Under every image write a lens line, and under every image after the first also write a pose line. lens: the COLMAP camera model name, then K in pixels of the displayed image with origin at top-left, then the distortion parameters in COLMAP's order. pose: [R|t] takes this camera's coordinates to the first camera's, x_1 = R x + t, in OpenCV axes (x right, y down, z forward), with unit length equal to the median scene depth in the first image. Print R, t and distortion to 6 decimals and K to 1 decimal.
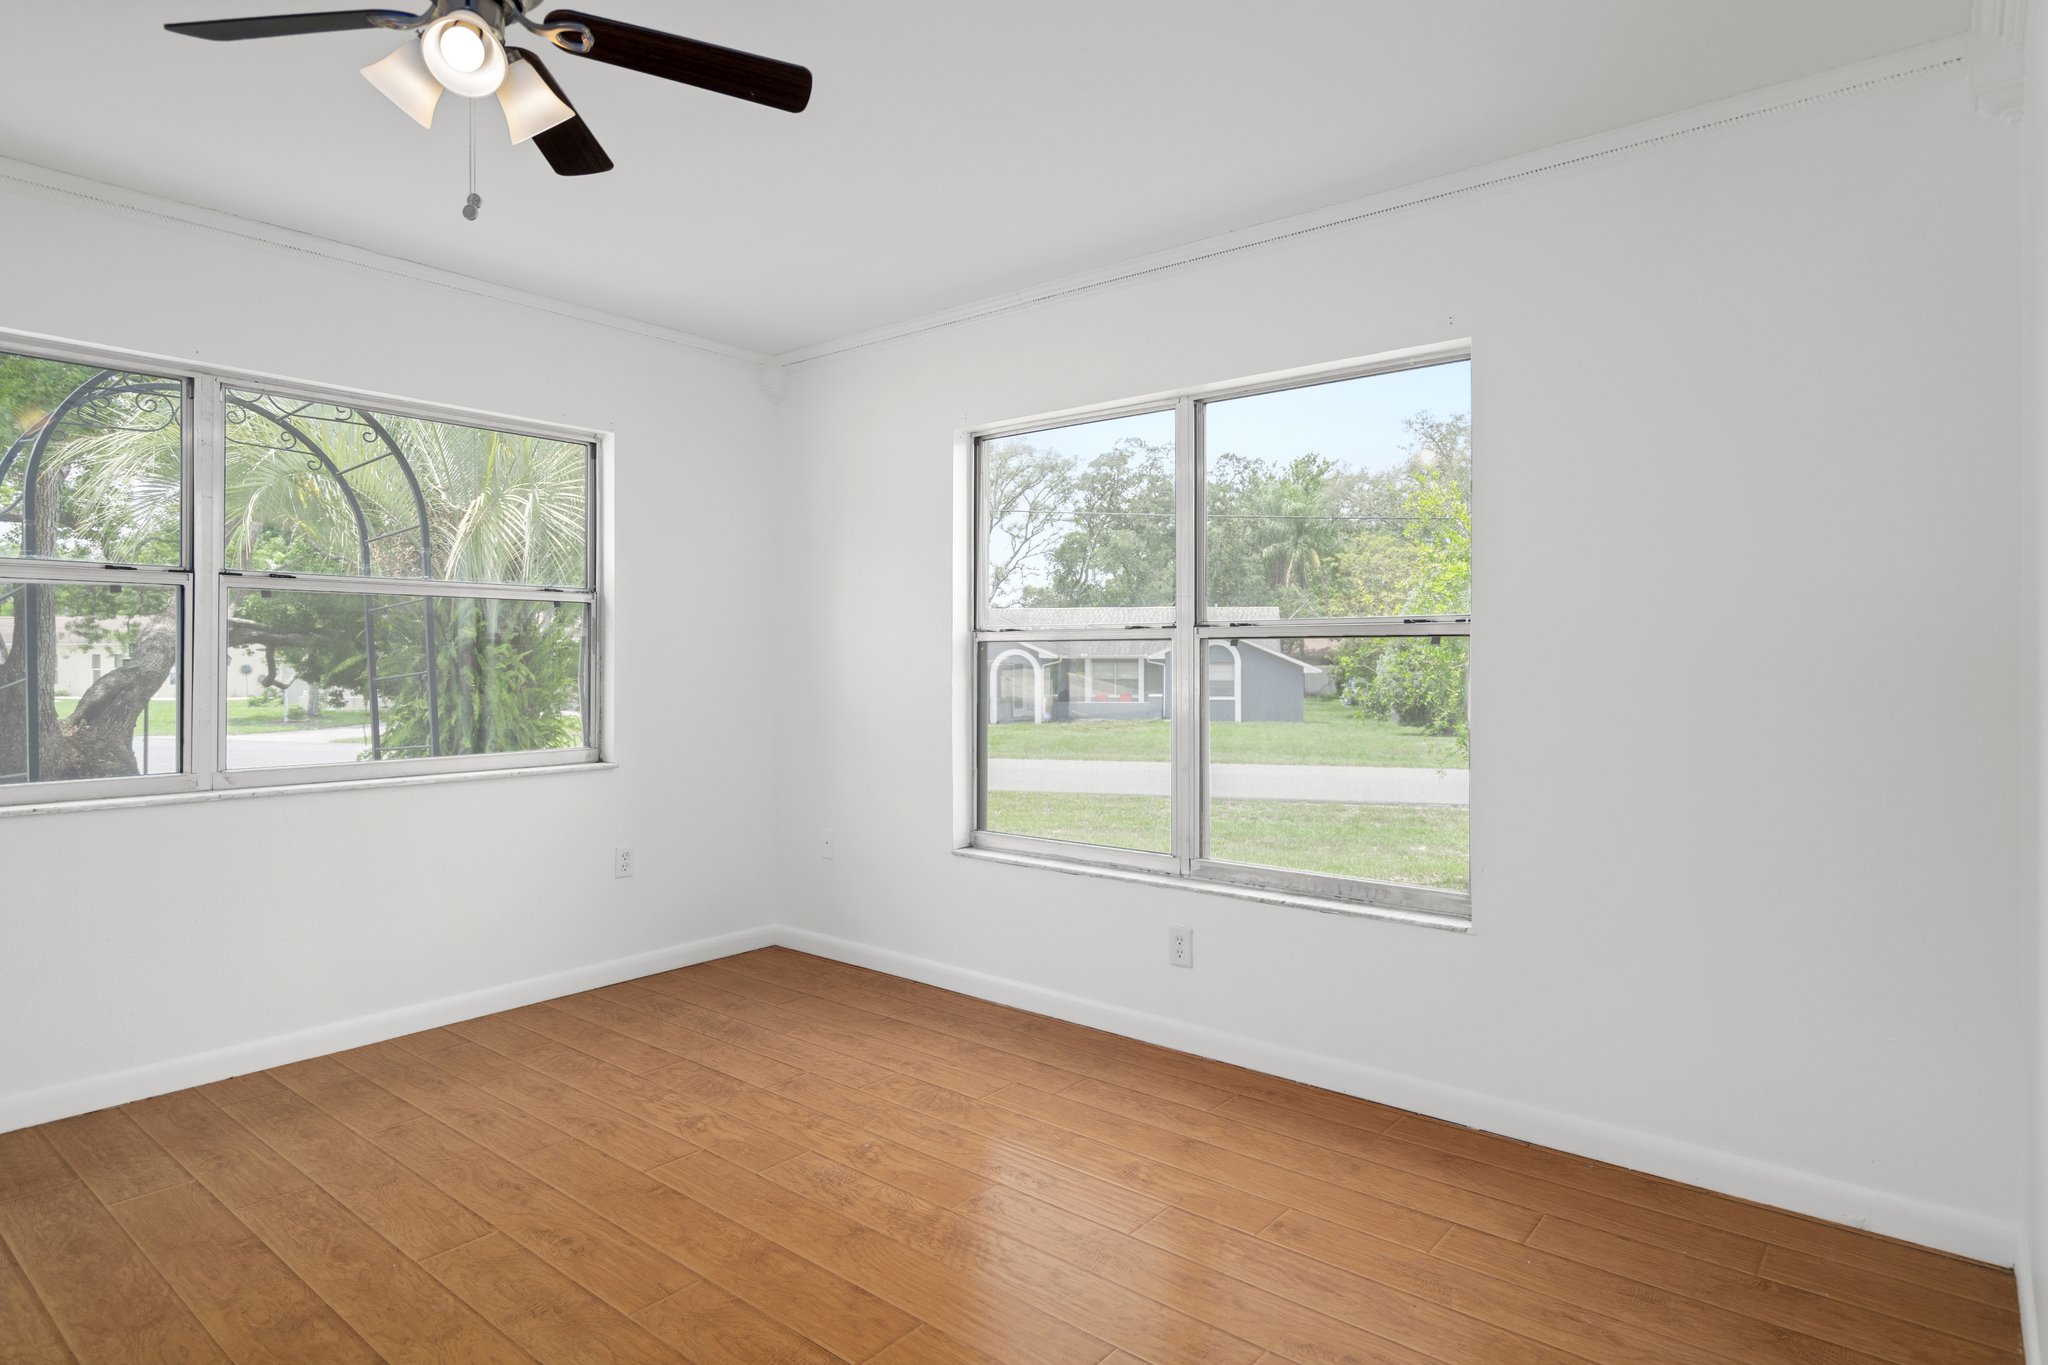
lens RADIAL K [[1132.8, 0, 1021.9], [0, 1132.8, 640.3], [0, 0, 1]] dist [0.006840, 0.001042]
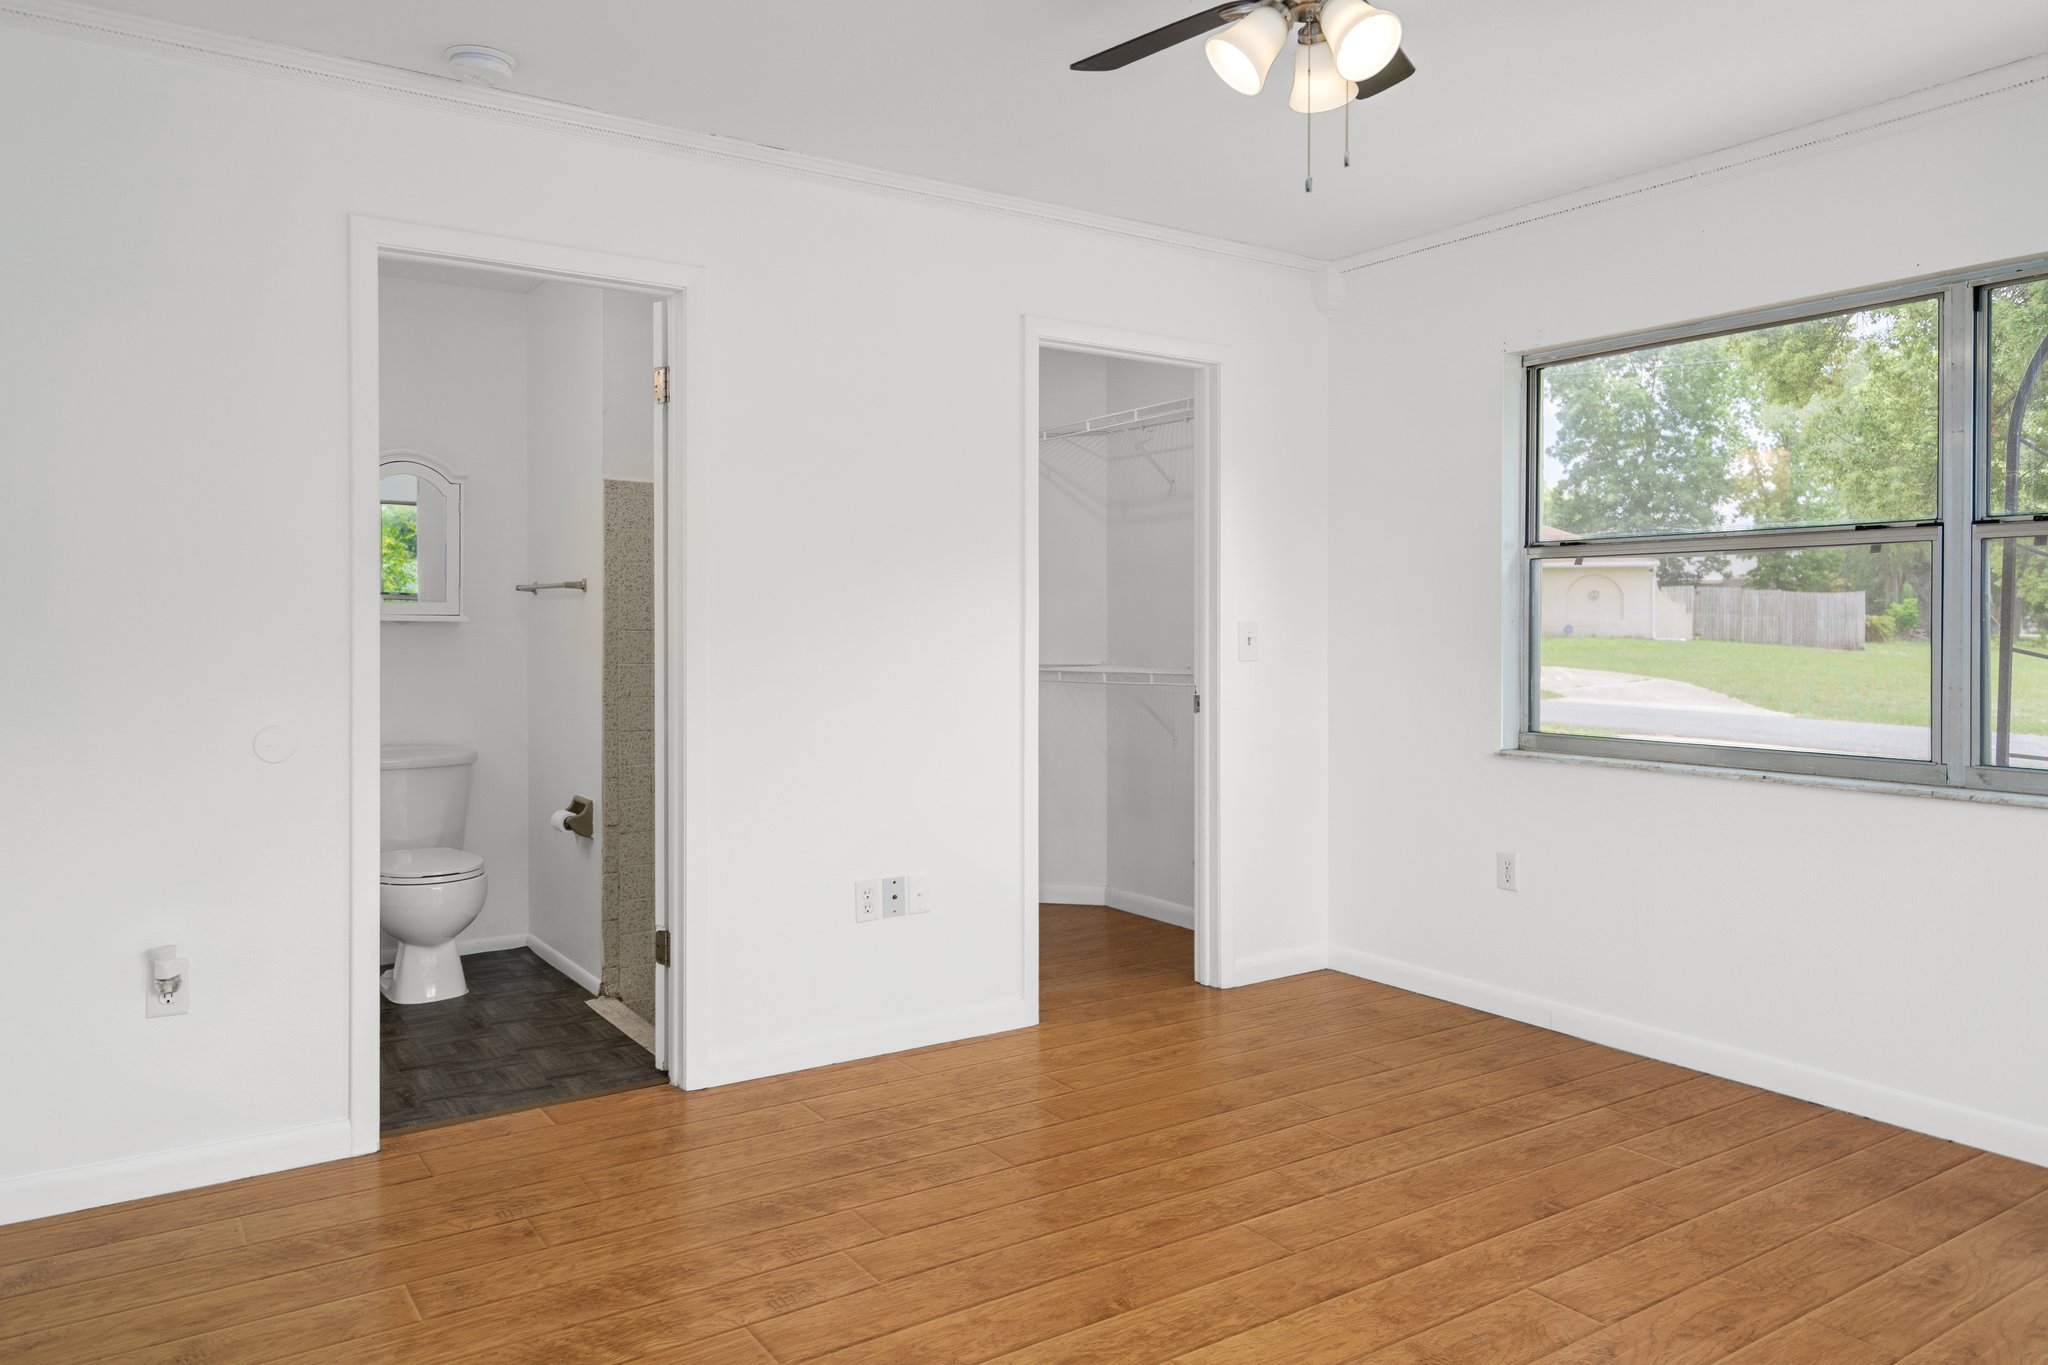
lens RADIAL K [[1401.4, 0, 1022.2], [0, 1401.4, 639.0], [0, 0, 1]] dist [-0.007587, -0.001951]
pose [[-0.291000, 0.006740, -0.956699, 0.523438], [0.011753, 0.999925, 0.003470, 0.014907], [0.956651, -0.010234, -0.291058, 0.758000]]
